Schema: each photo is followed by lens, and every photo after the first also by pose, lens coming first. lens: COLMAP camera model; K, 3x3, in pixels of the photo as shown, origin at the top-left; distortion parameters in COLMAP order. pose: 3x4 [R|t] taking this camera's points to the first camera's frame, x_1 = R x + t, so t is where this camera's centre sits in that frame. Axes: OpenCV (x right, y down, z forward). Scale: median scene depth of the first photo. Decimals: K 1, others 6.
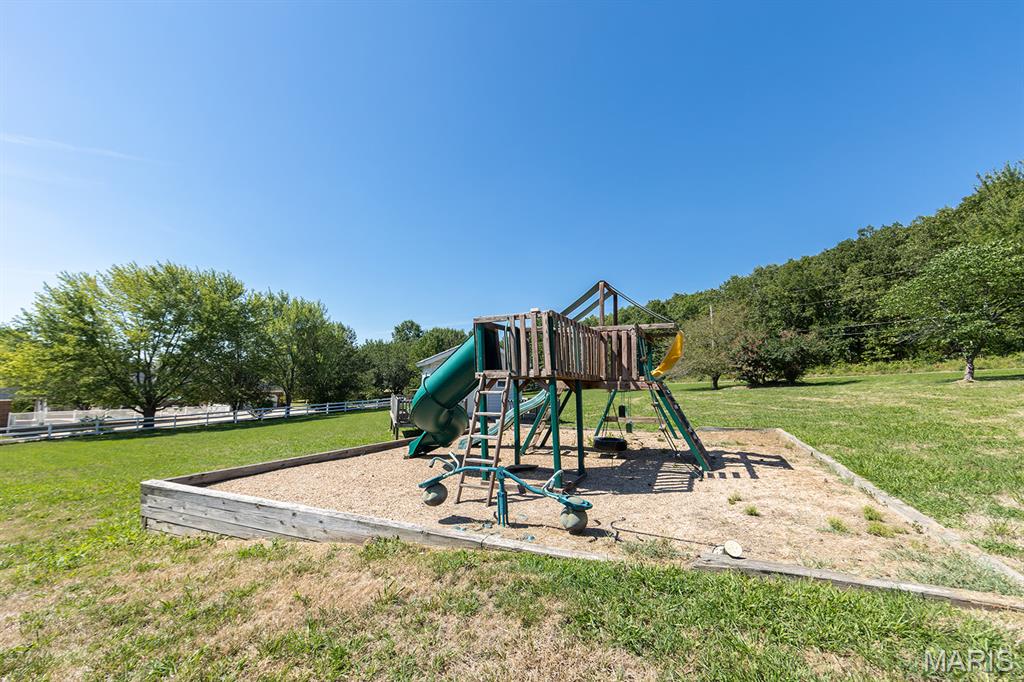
lens RADIAL K [[405.6, 0, 511.8], [0, 405.6, 350.7], [0, 0, 1]] dist [0.000415, -0.000114]
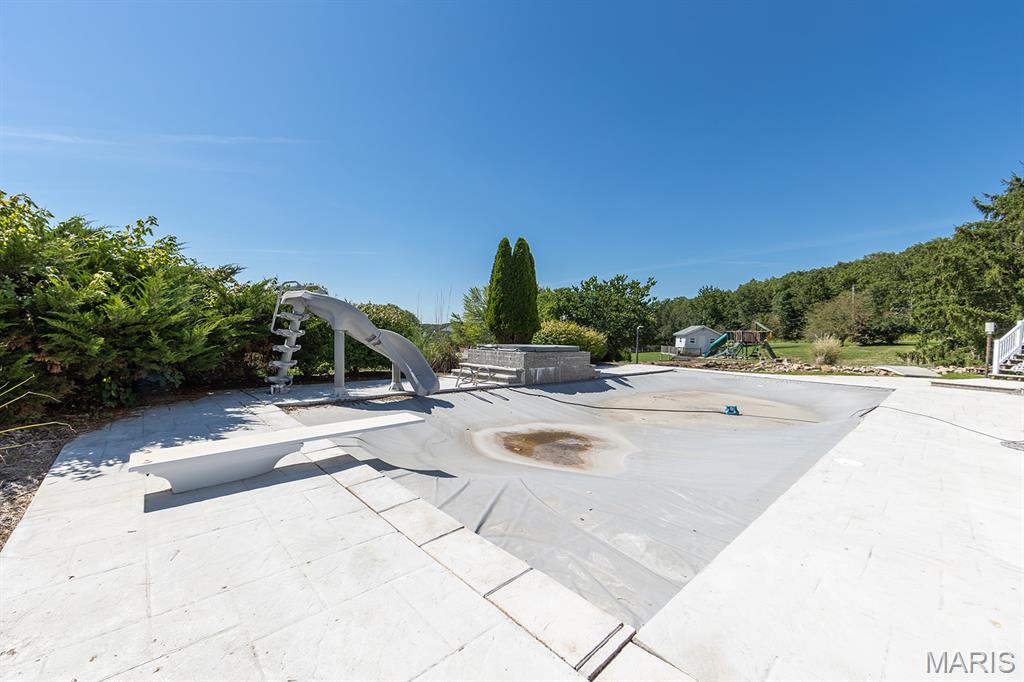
lens RADIAL K [[407.0, 0, 512.0], [0, 407.0, 341.0], [0, 0, 1]] dist [-0.000992, -0.000173]
pose [[0.944232, 0.011735, -0.329072, -0.203244], [0.015272, 0.996729, 0.079366, -0.082610], [0.328927, -0.079965, 0.940964, -1.012066]]
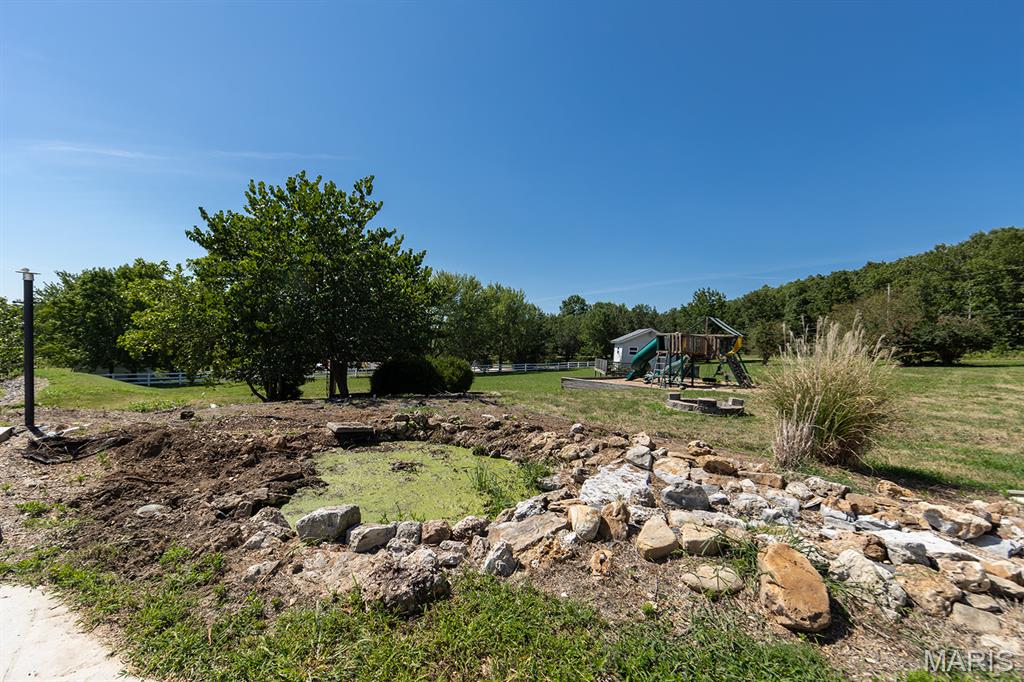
lens RADIAL K [[405.6, 0, 511.8], [0, 405.6, 350.7], [0, 0, 1]] dist [0.000415, -0.000114]
pose [[0.930077, 0.034660, -0.365727, 0.003367], [-0.005660, 0.996773, 0.080071, -0.034813], [0.367322, -0.072402, 0.927271, -0.416576]]
